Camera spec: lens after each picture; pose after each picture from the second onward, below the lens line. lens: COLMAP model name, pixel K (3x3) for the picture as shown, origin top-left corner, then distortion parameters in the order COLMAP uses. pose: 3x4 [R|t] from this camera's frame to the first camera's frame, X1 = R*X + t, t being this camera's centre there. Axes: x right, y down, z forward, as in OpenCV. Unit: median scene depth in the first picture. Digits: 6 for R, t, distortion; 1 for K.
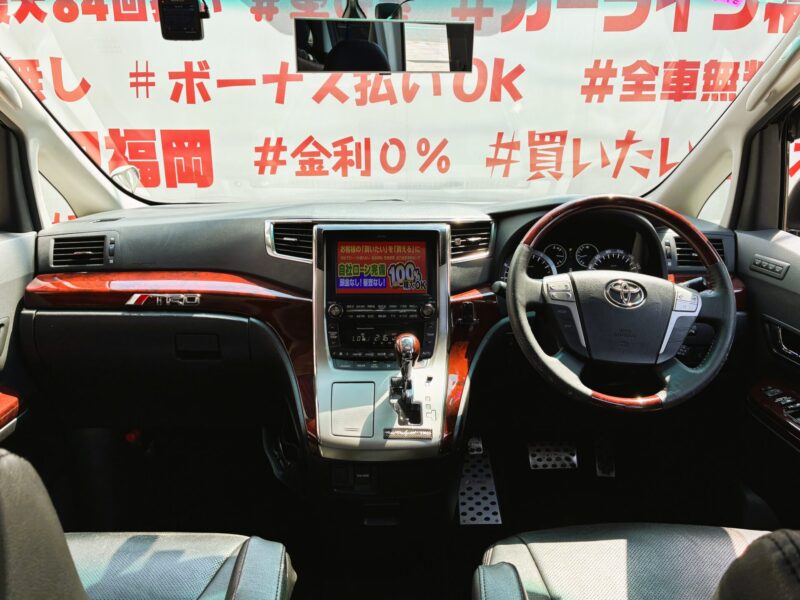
lens RADIAL K [[624.9, 0, 404.6], [0, 624.9, 300.0], [0, 0, 1]] dist [0.058221, -0.071583]
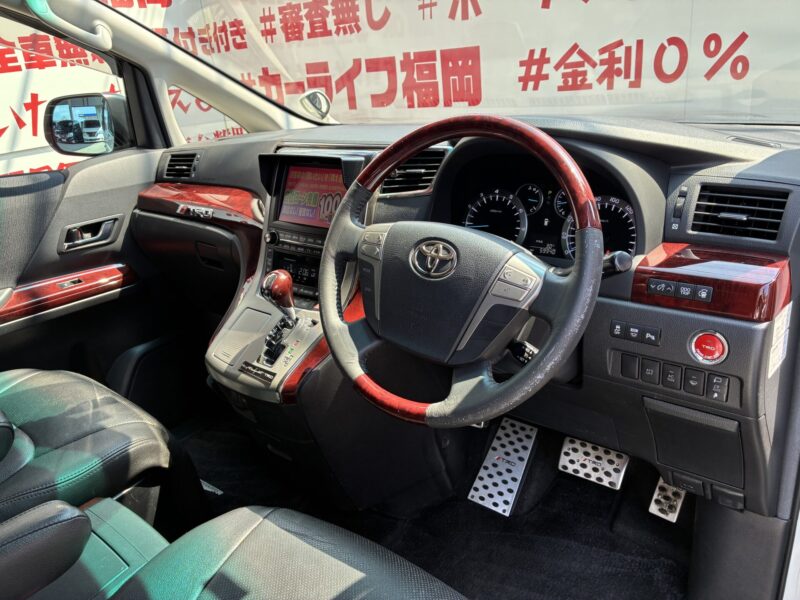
lens RADIAL K [[618.9, 0, 400.0], [0, 618.9, 300.0], [0, 0, 1]] dist [0.029799, -0.008807]
pose [[0.753489, 0.179125, -0.632588, 0.515231], [-0.096690, 0.981899, 0.162867, -0.049540], [0.650311, -0.061554, 0.757170, 0.291991]]
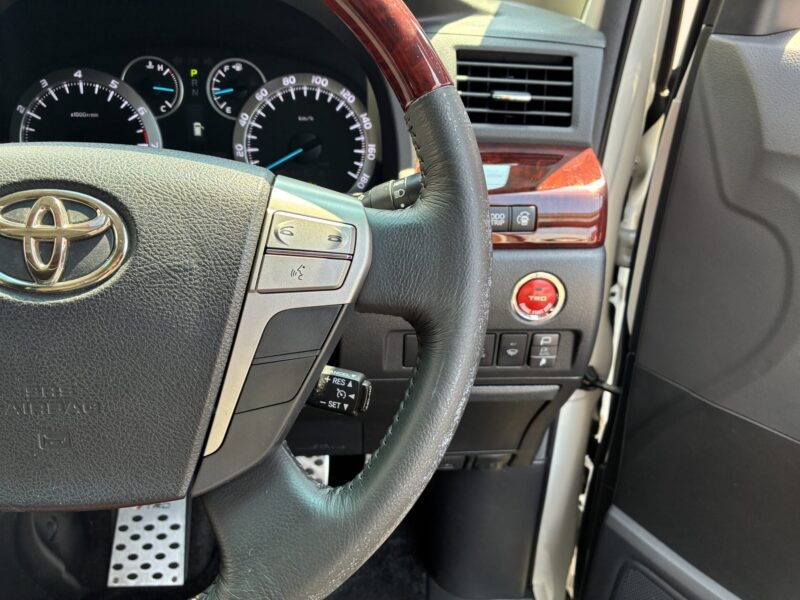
lens RADIAL K [[627.5, 0, 403.2], [0, 627.5, 298.6], [0, 0, 1]] dist [0.016574, -0.008294]
pose [[0.998454, 0.007620, 0.055057, 0.317326], [-0.020470, 0.971346, 0.236785, -0.033168], [-0.051675, -0.237546, 0.970001, 0.494792]]
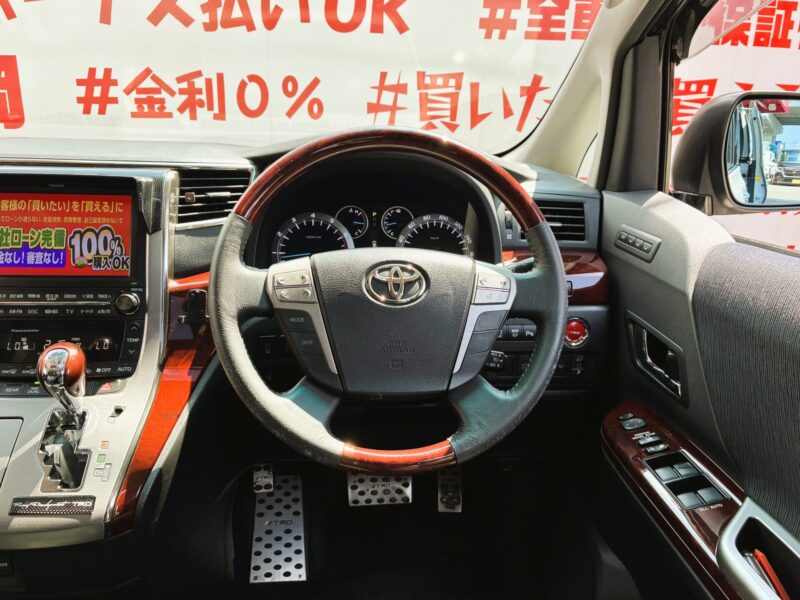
lens RADIAL K [[650.1, 0, 401.5], [0, 650.1, 301.6], [0, 0, 1]] dist [0.028318, -0.009146]
pose [[0.996936, 0.006984, 0.077906, 0.203055], [-0.011046, 0.998595, 0.051824, -0.017182], [-0.077434, -0.052526, 0.995613, 0.231578]]
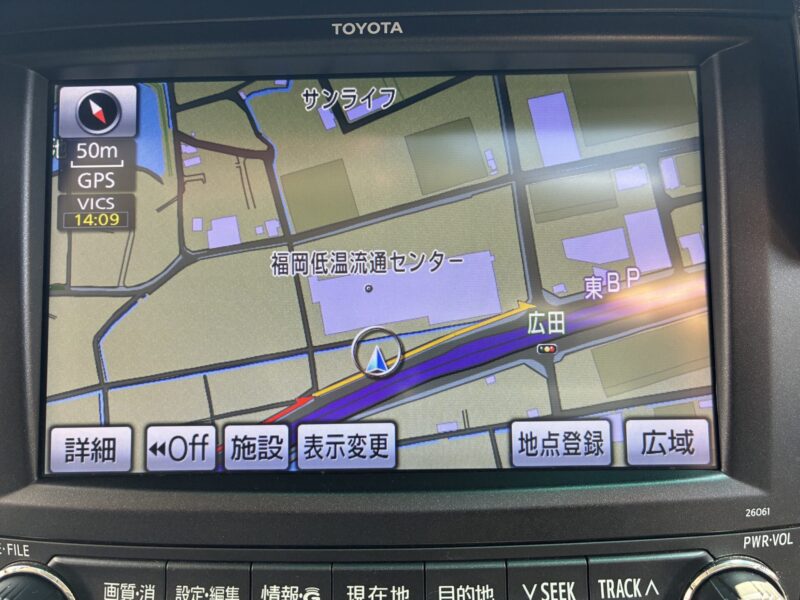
lens RADIAL K [[624.9, 0, 404.6], [0, 624.9, 300.0], [0, 0, 1]] dist [0.058221, -0.071583]
pose [[0.999292, -0.010717, -0.036057, -0.019477], [0.014805, 0.993247, 0.115074, -0.047497], [0.034580, -0.115527, 0.992702, 0.668857]]
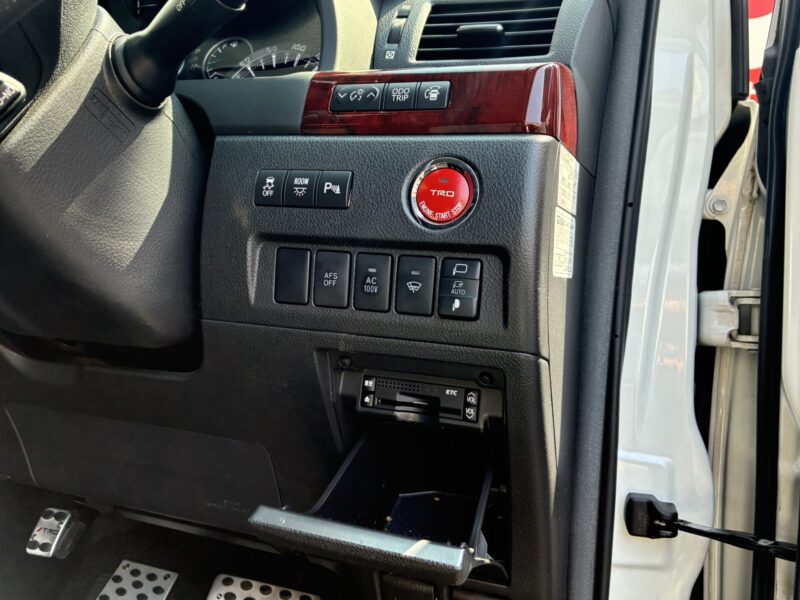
lens RADIAL K [[650.1, 0, 401.5], [0, 650.1, 301.6], [0, 0, 1]] dist [0.028318, -0.009146]
pose [[0.933507, 0.084049, -0.348568, 0.469760], [-0.169521, 0.960082, -0.222497, 0.128038], [0.315953, 0.266792, 0.910492, 0.590804]]
